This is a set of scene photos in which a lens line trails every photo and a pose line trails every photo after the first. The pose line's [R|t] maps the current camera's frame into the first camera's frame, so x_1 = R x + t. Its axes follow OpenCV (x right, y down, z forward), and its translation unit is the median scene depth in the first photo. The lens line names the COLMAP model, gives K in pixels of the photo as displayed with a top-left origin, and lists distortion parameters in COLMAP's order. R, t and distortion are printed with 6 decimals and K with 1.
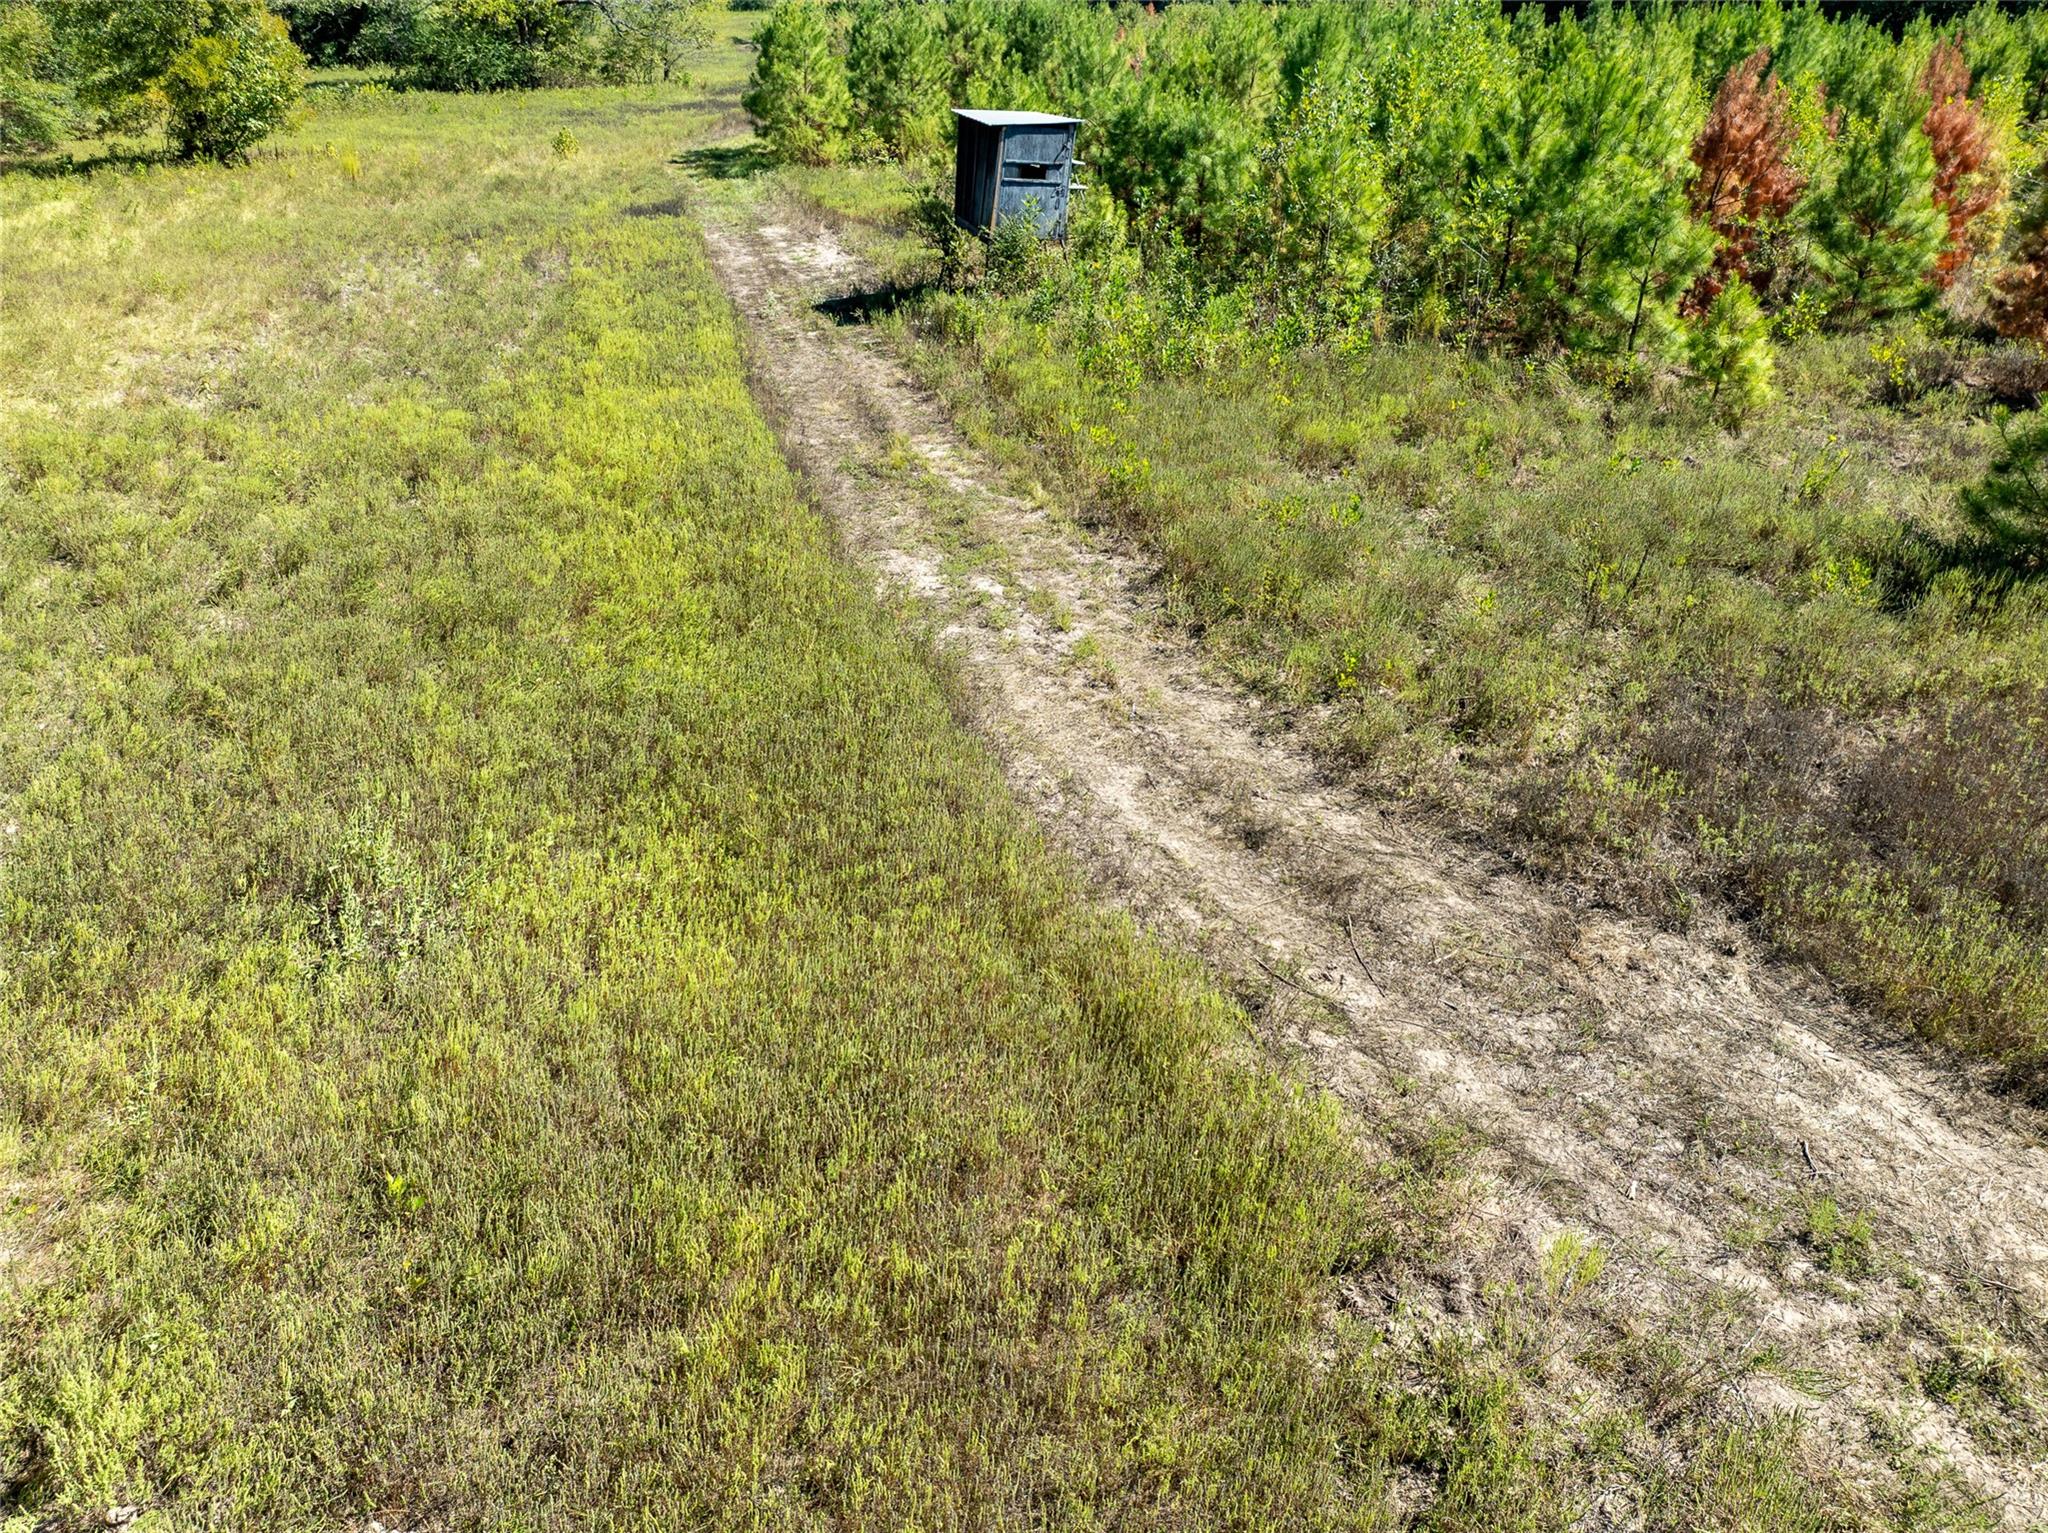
lens RADIAL K [[1438.6, 0, 1024.0], [0, 1438.6, 766.5], [0, 0, 1]] dist [-0.044815, 0.012583]
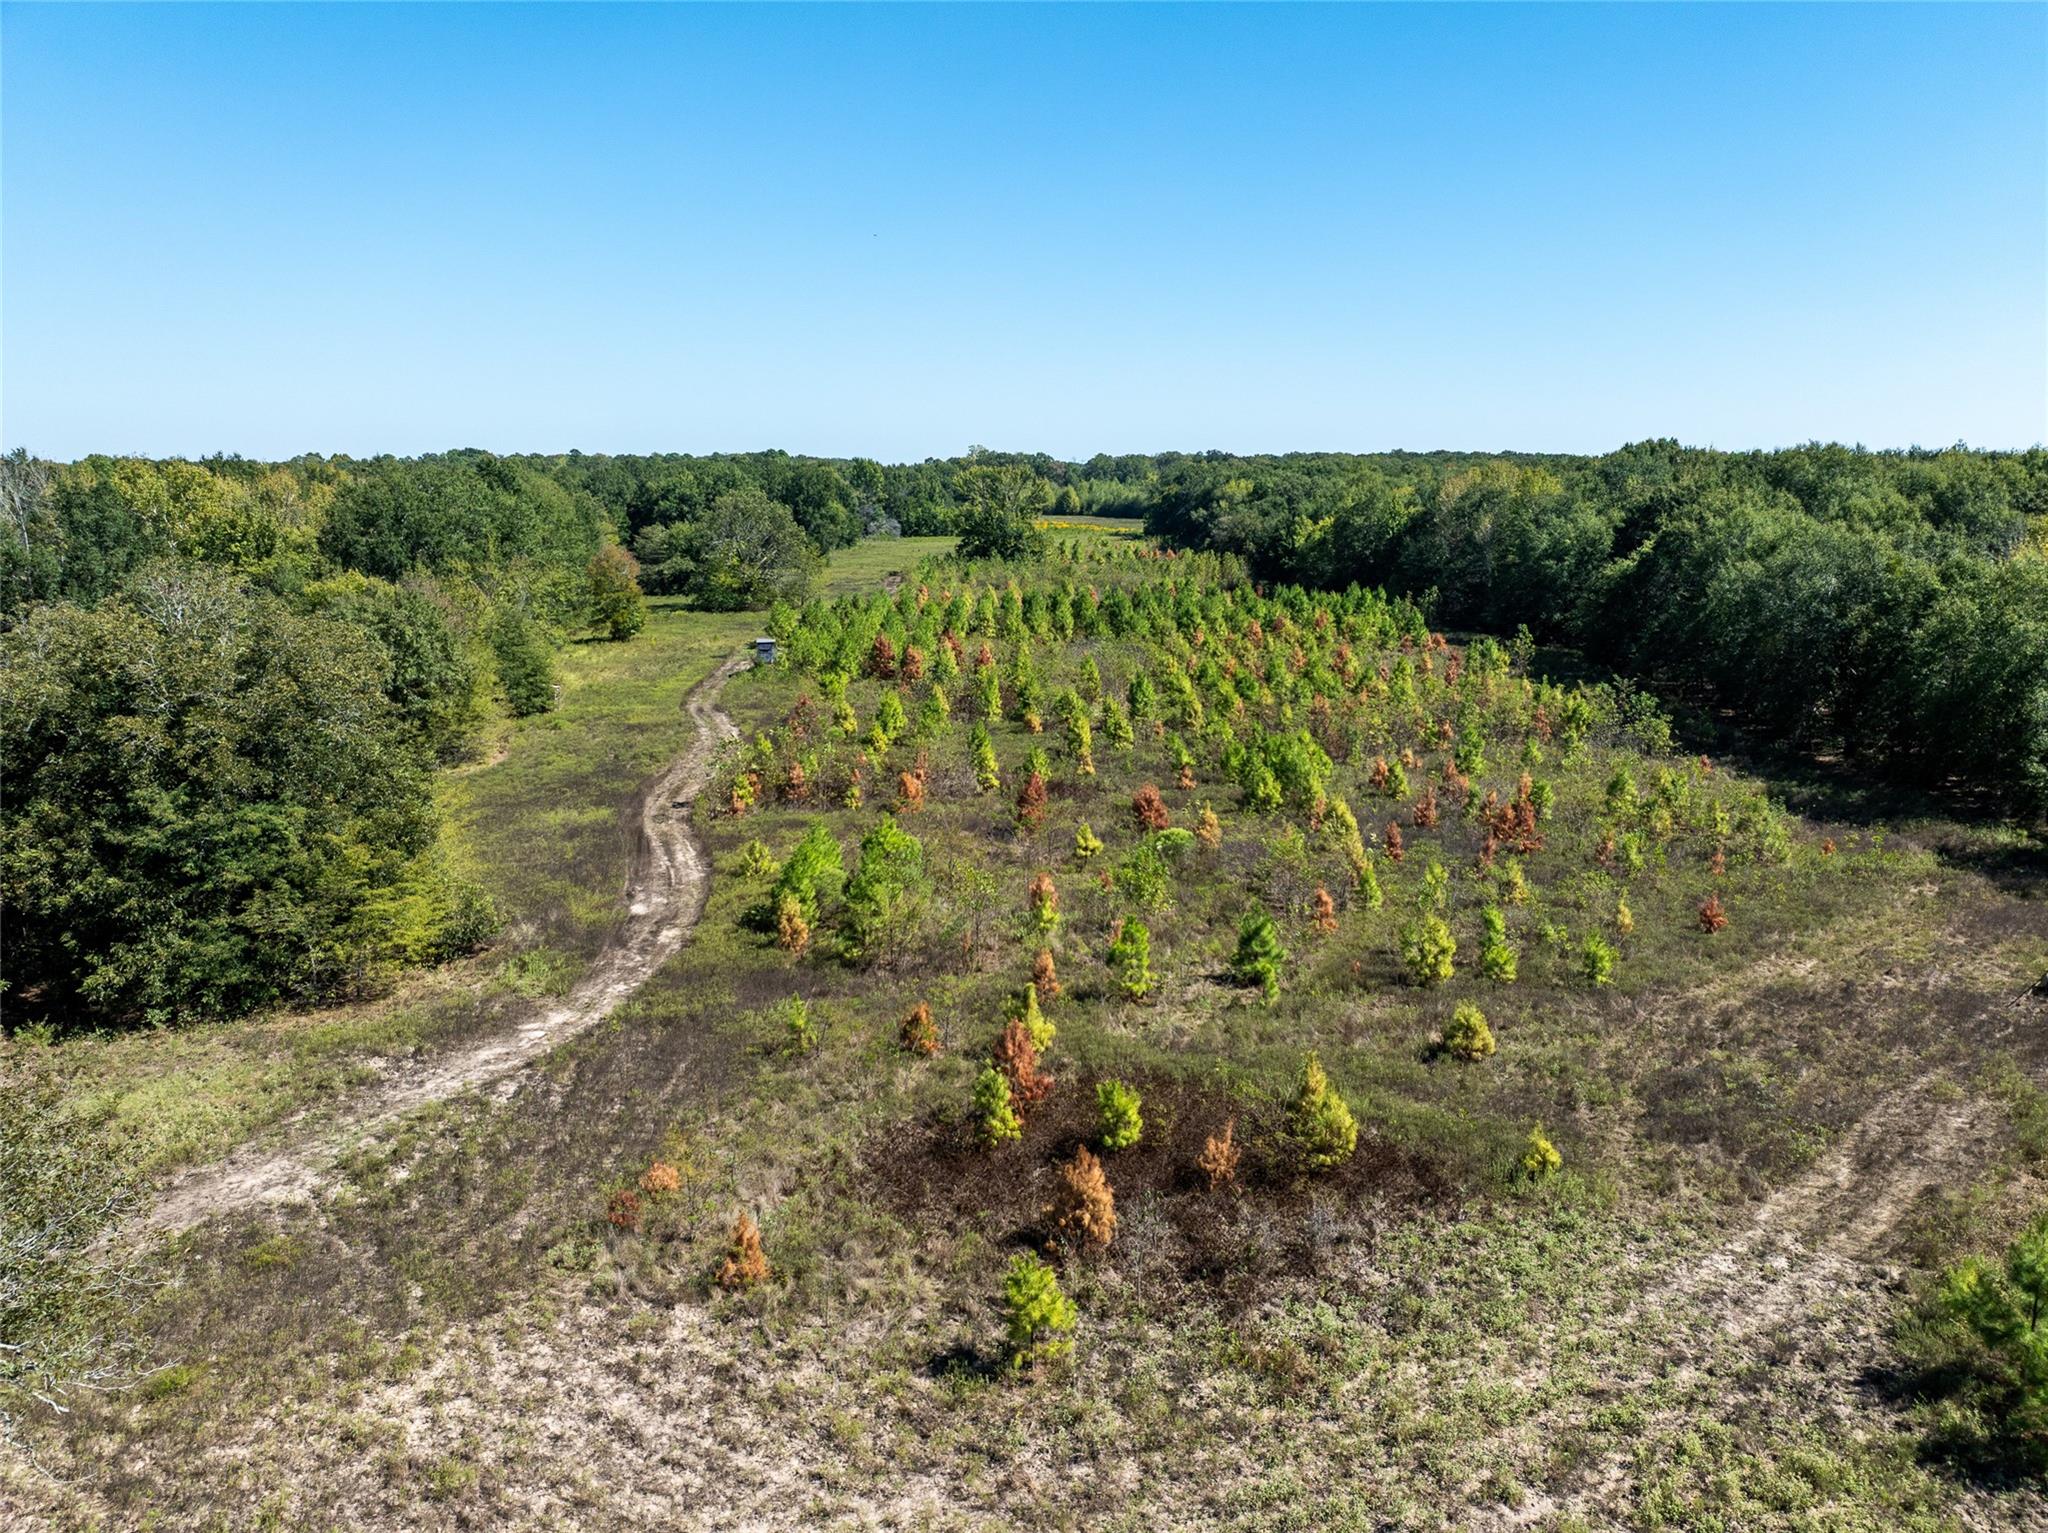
lens RADIAL K [[1438.6, 0, 1024.0], [0, 1438.6, 766.5], [0, 0, 1]] dist [-0.044815, 0.012583]
pose [[0.978083, 0.031663, -0.205793, 1.190614], [-0.091670, 0.952908, -0.289073, 0.834854], [0.186949, 0.301602, 0.934926, -2.121015]]
